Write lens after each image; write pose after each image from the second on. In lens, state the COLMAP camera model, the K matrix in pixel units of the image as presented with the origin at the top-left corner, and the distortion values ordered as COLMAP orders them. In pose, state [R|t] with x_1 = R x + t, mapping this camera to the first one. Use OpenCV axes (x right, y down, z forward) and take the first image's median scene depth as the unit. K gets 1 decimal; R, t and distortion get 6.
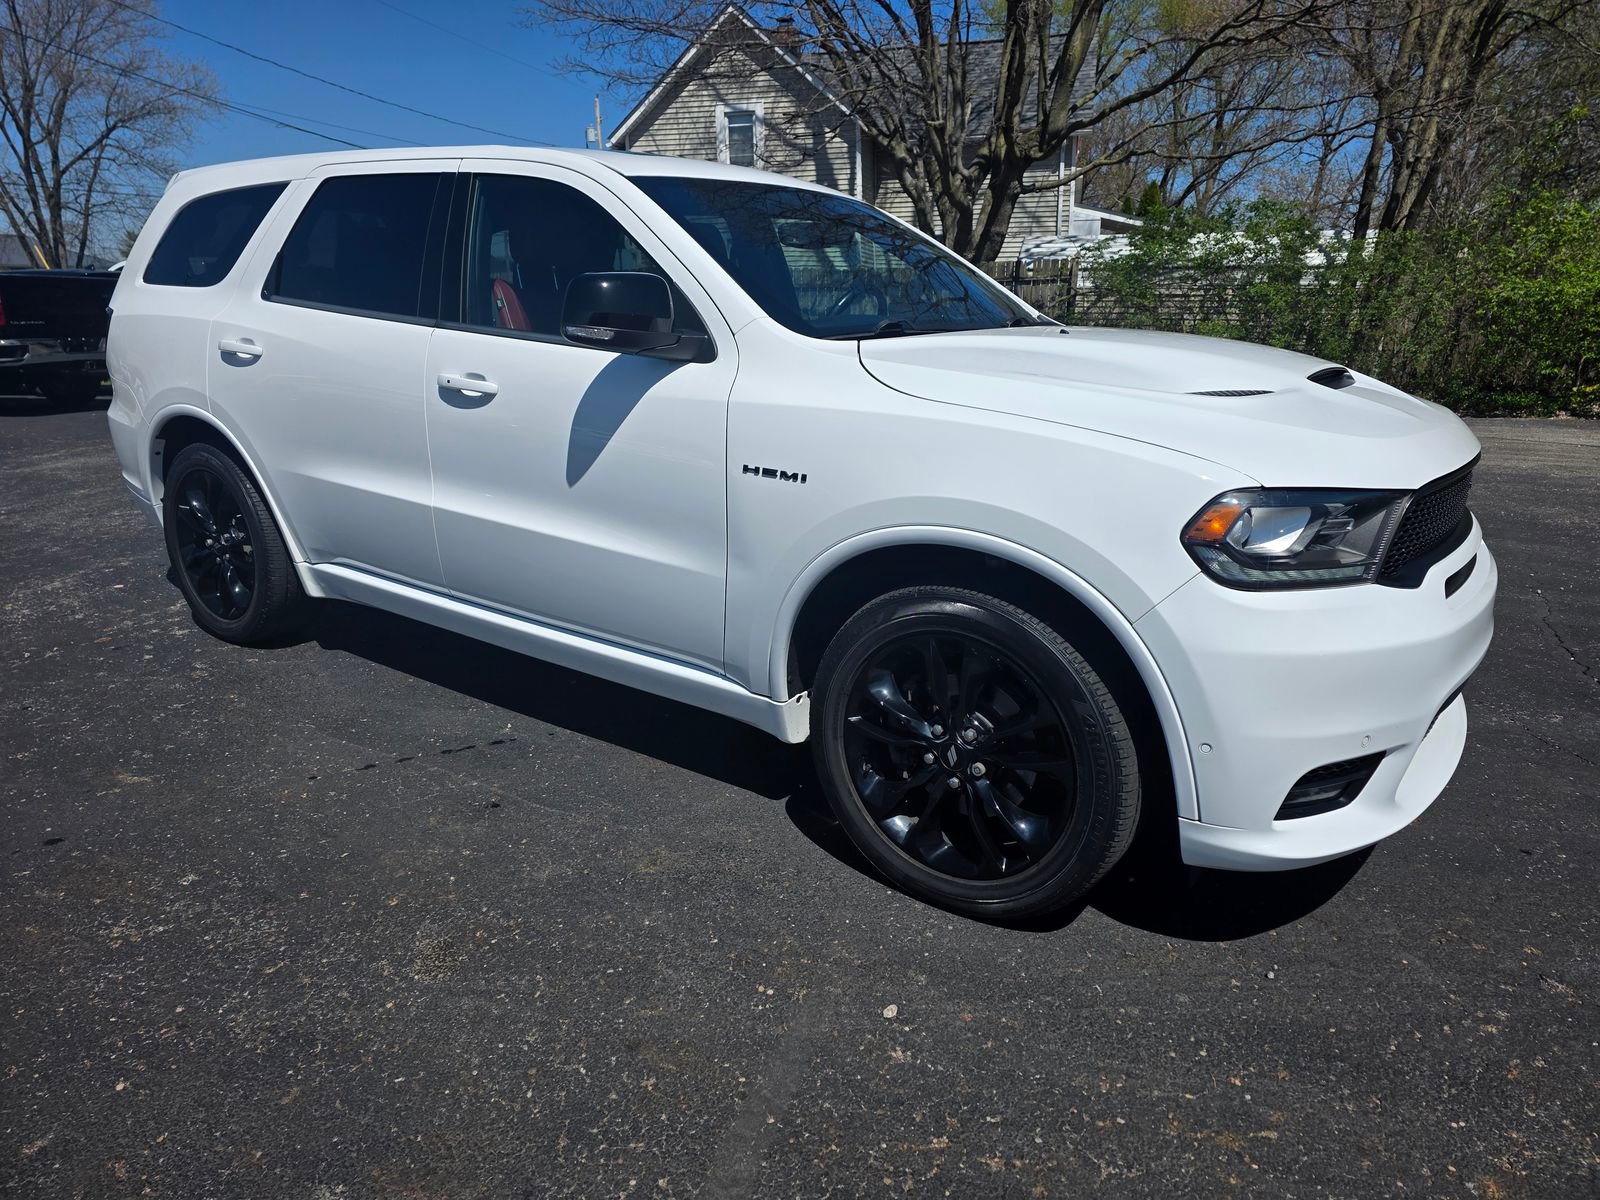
lens RADIAL K [[1097.0, 0, 801.7], [0, 1097.0, 597.3], [0, 0, 1]] dist [0.029533, -0.017317]
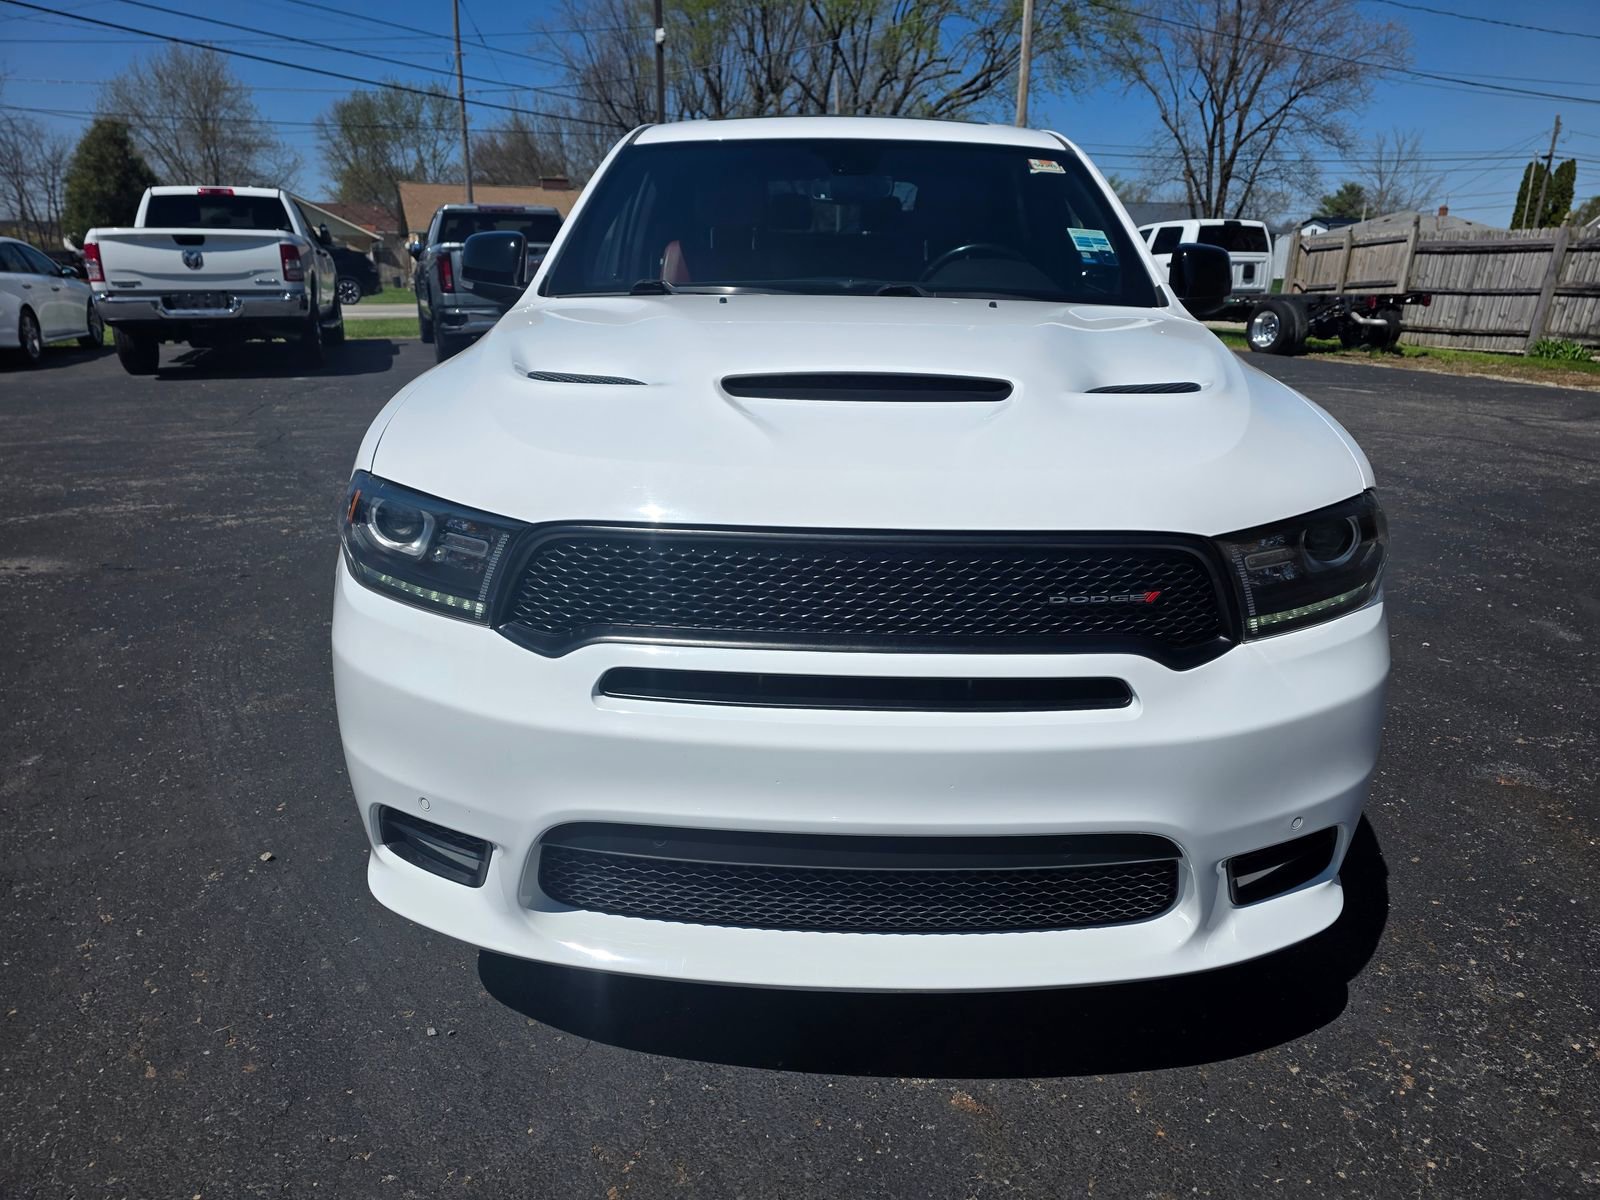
lens RADIAL K [[1097.0, 0, 790.6], [0, 1097.0, 606.0], [0, 0, 1]] dist [0.029533, -0.017317]
pose [[0.559587, 0.263831, -0.785656, 0.866330], [-0.234317, 0.959664, 0.155371, -0.138561], [0.794958, 0.097149, 0.598836, 0.484827]]
